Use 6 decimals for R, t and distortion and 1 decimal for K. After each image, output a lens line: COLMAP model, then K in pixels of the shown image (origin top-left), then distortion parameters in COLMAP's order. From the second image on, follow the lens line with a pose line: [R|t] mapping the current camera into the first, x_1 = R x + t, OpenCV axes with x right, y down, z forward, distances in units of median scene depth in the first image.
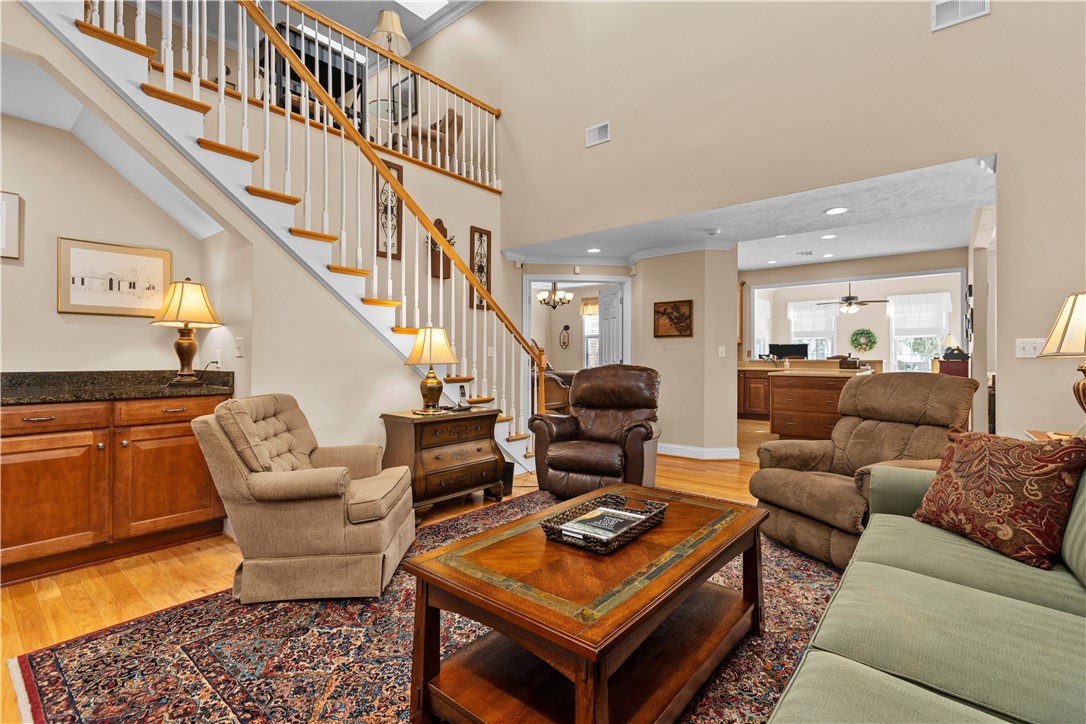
lens RADIAL K [[493.4, 0, 546.2], [0, 493.4, 356.8], [0, 0, 1]] dist [0.001235, -0.001267]
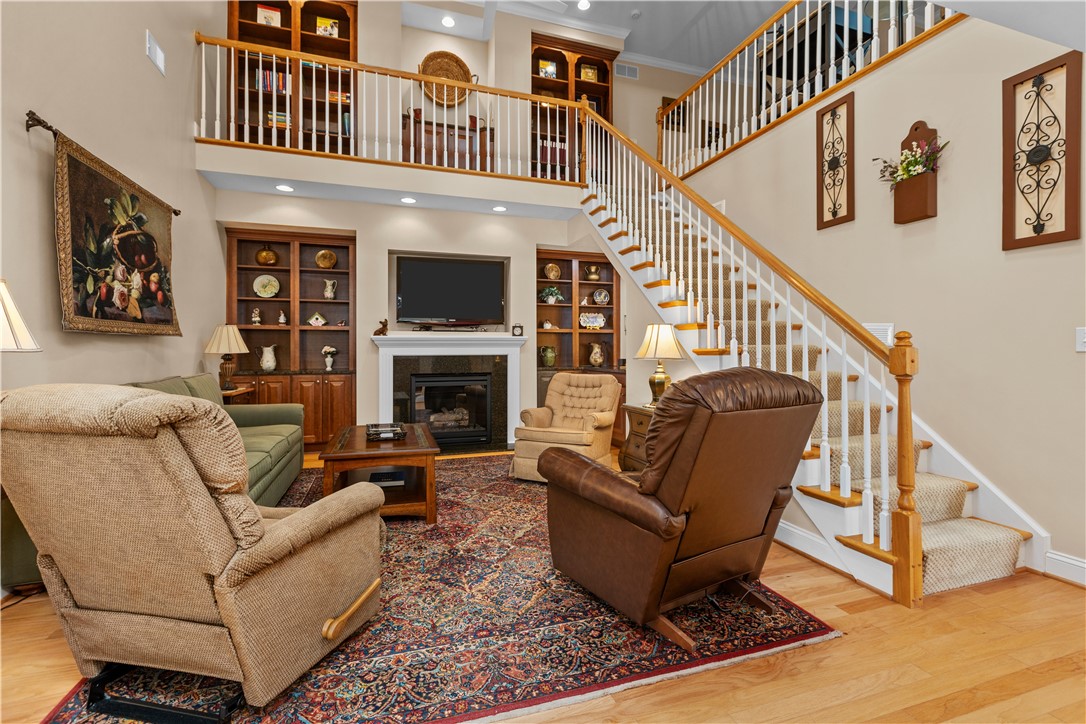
lens RADIAL K [[493.4, 0, 547.7], [0, 493.4, 353.0], [0, 0, 1]] dist [0.001235, -0.001267]
pose [[-0.534836, -0.000851, -0.844956, 0.484711], [0.000555, 0.999999, -0.001358, 0.001827], [0.844956, -0.001196, -0.534835, 0.860094]]
